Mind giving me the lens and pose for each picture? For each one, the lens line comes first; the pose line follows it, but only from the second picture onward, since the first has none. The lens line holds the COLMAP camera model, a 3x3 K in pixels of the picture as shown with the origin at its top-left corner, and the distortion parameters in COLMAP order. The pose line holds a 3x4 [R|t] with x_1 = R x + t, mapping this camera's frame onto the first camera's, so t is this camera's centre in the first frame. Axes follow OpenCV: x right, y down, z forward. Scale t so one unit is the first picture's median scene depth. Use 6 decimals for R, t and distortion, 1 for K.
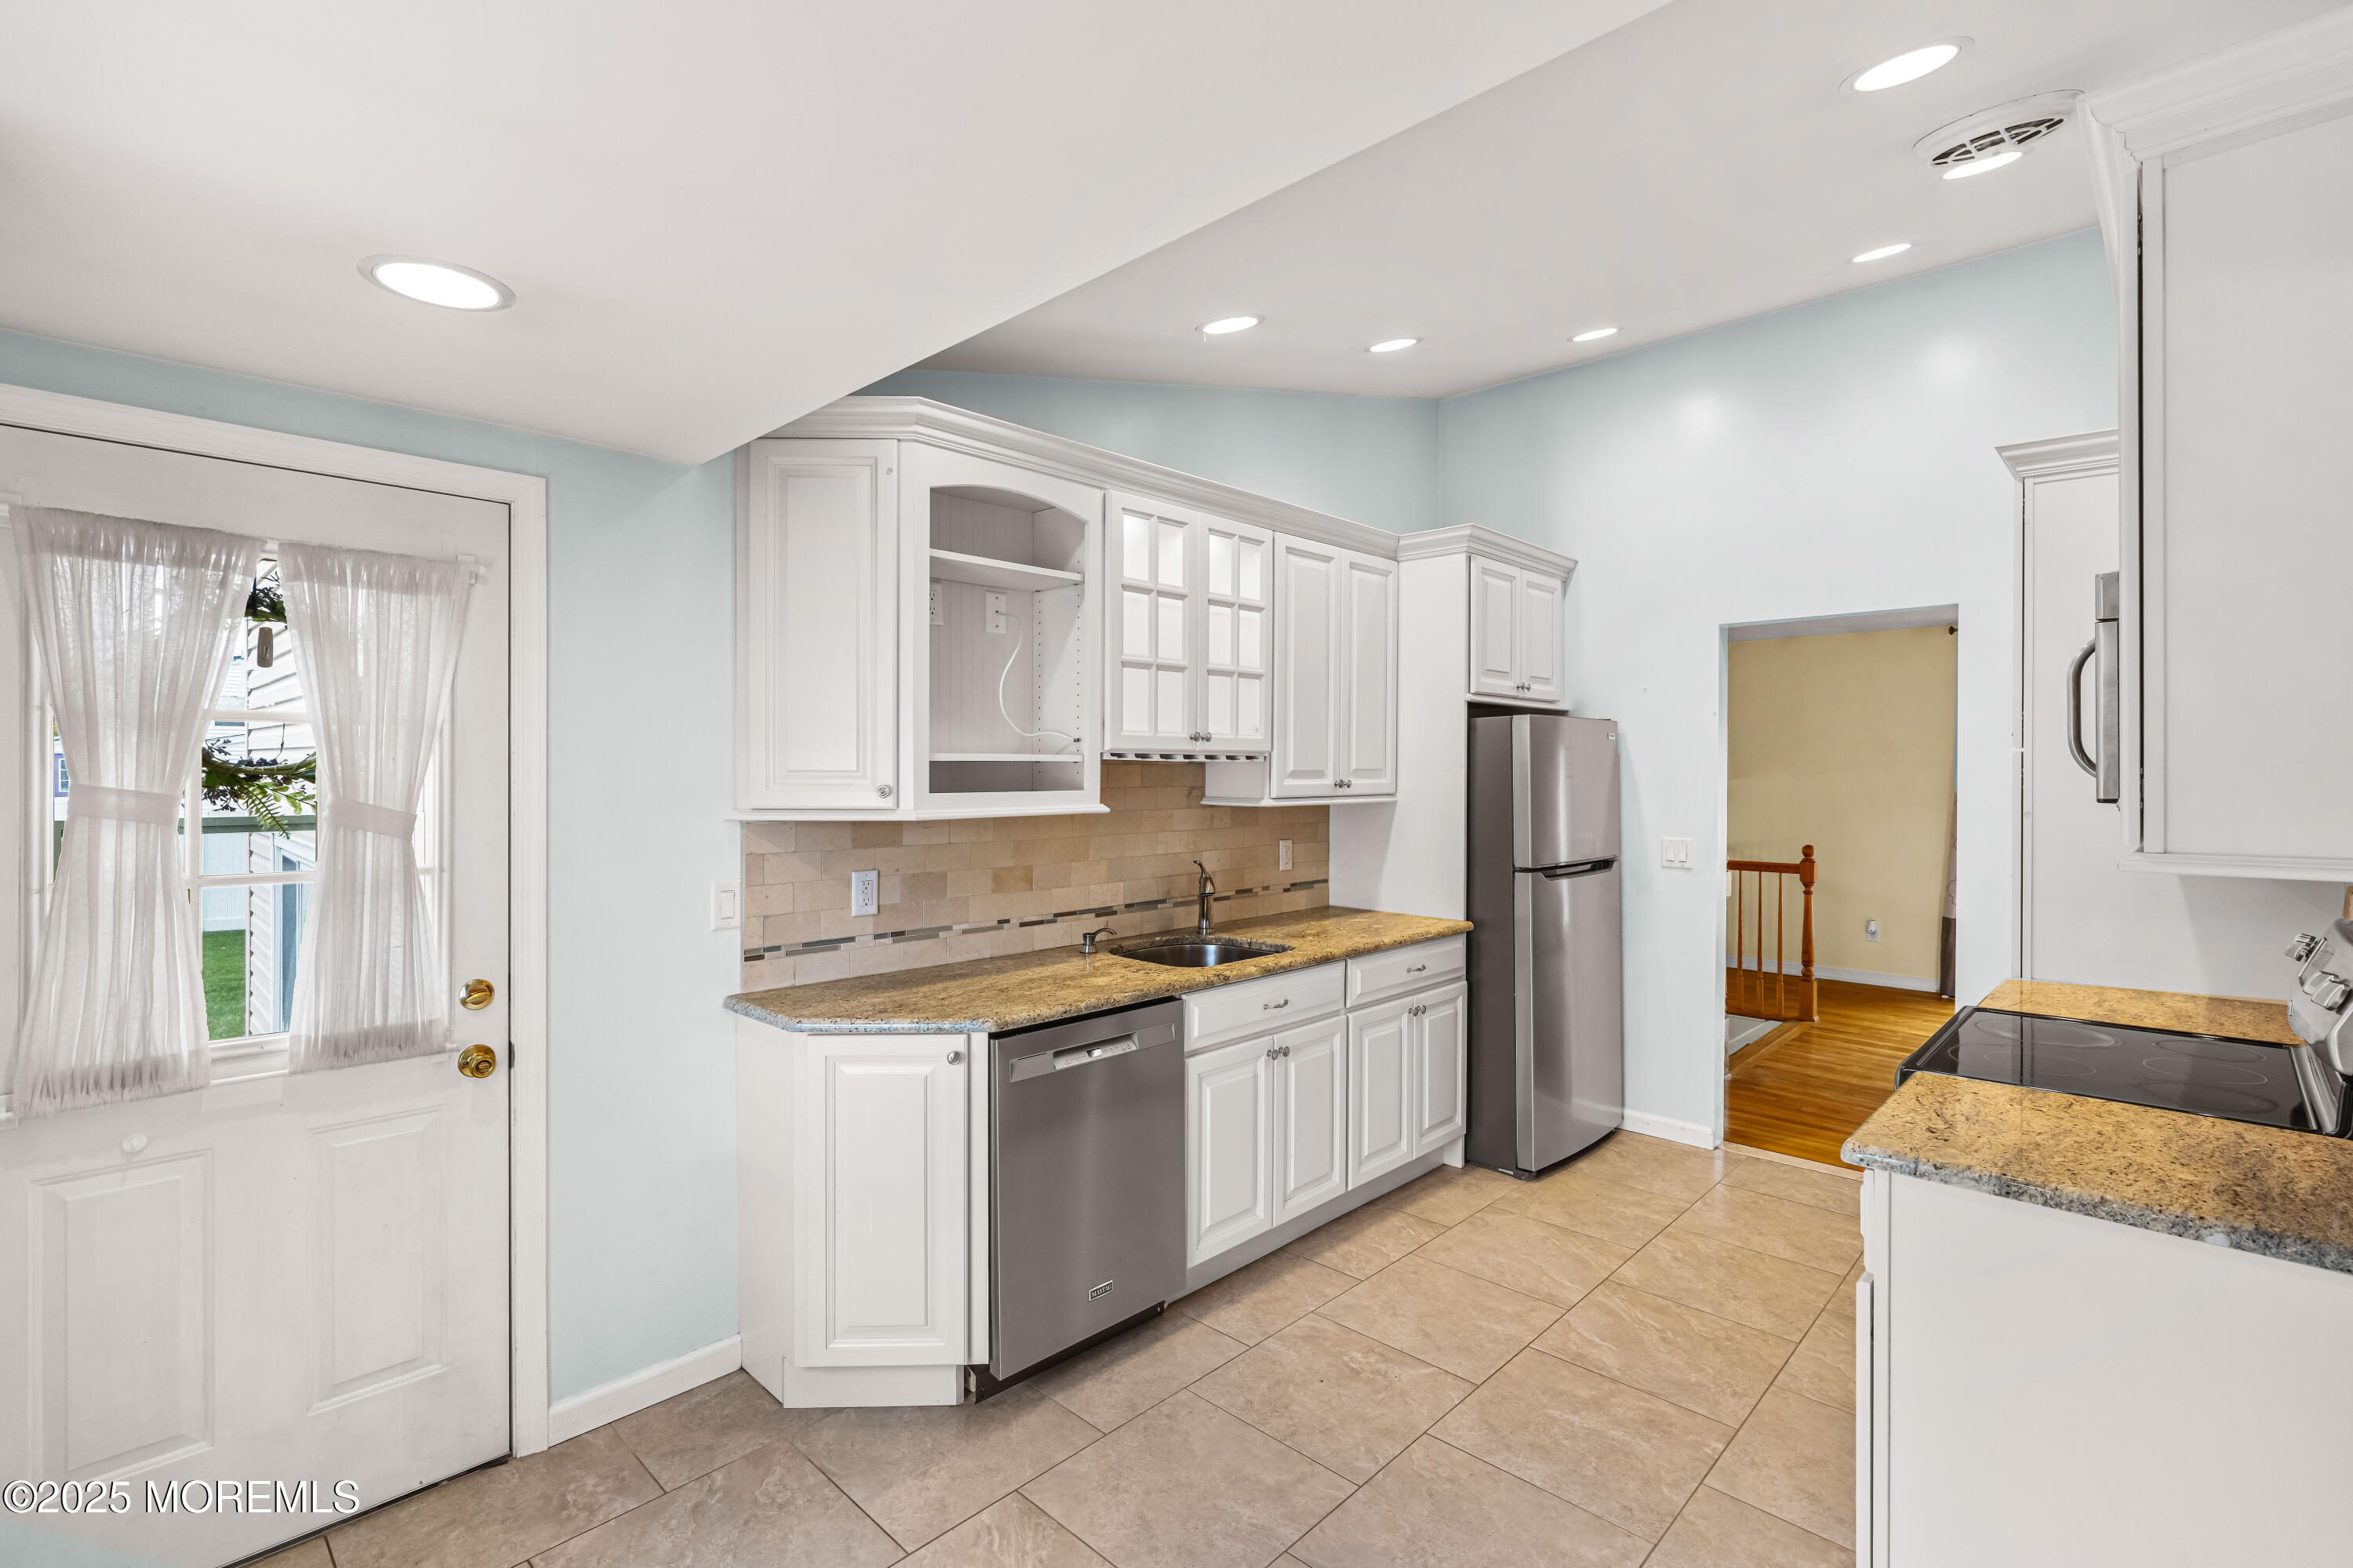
lens RADIAL K [[1069.2, 0, 1162.9], [0, 1069.2, 774.4], [0, 0, 1]] dist [-0.007438, 0.001991]
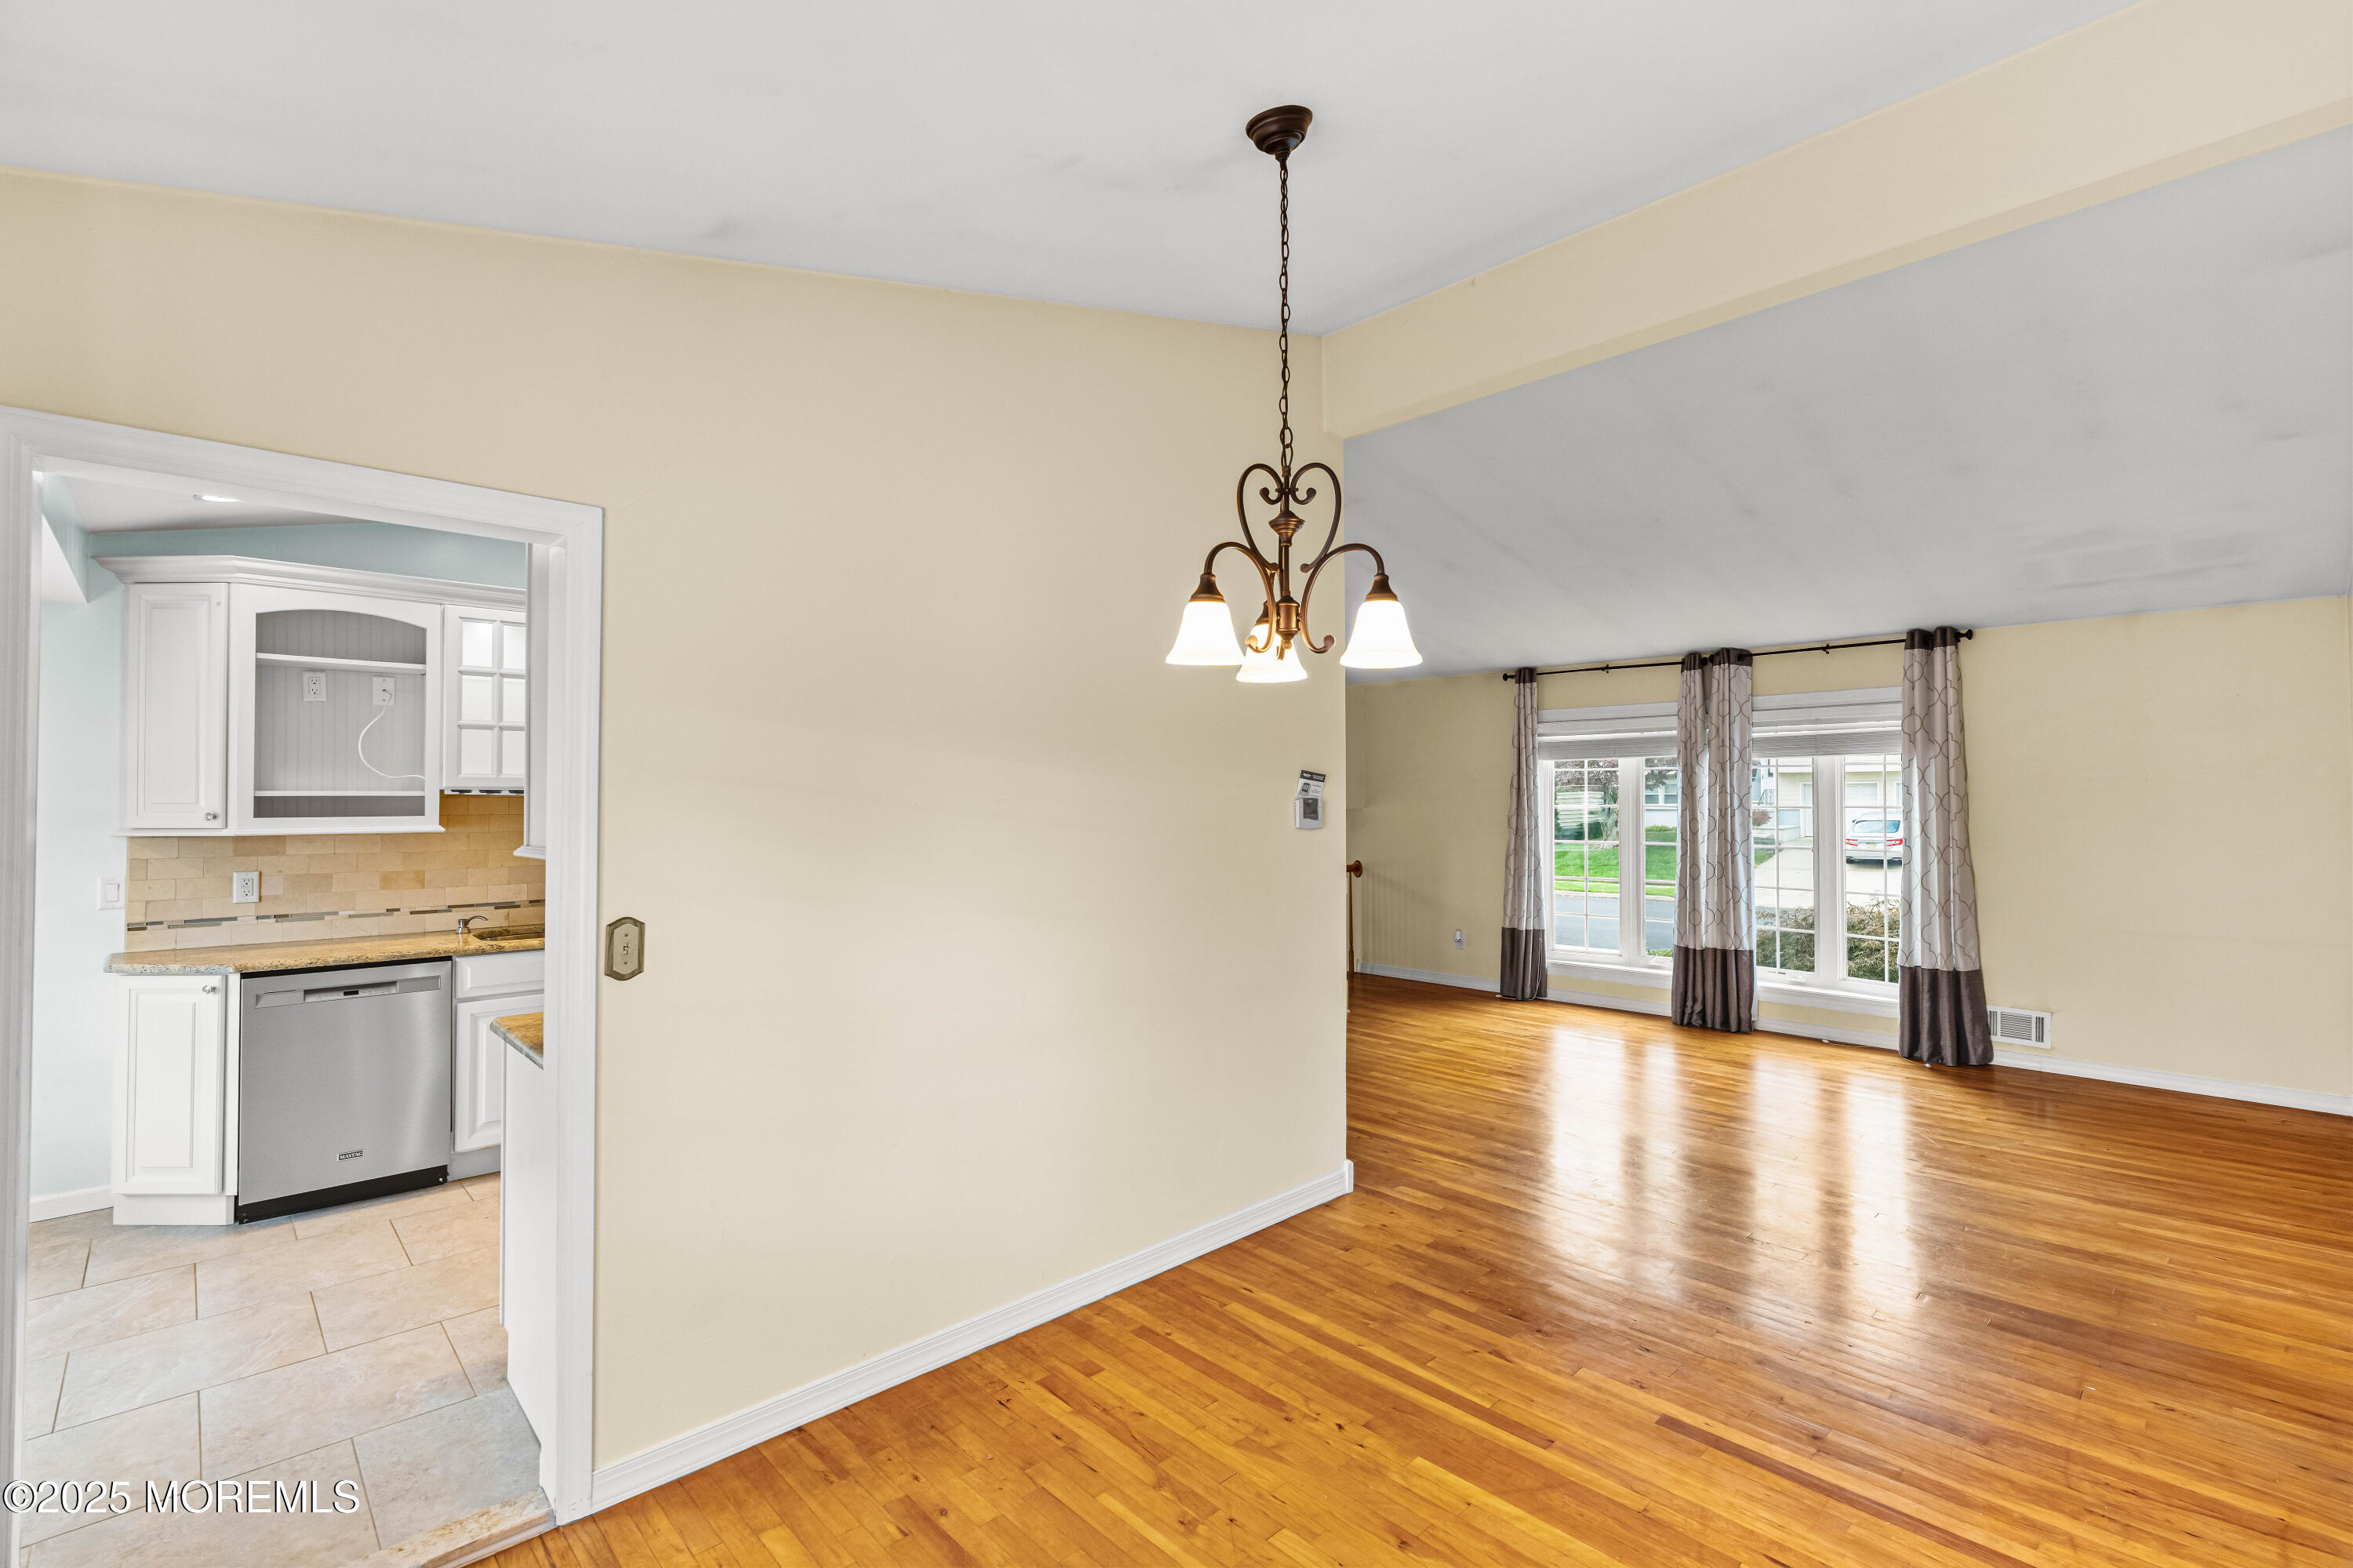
lens RADIAL K [[1069.2, 0, 1187.4], [0, 1069.2, 773.1], [0, 0, 1]] dist [-0.007438, 0.001991]
pose [[0.999418, -0.002843, -0.033982, 1.088970], [0.001900, 0.999613, -0.027753, -0.000832], [0.034047, 0.027672, 0.999037, -0.419292]]
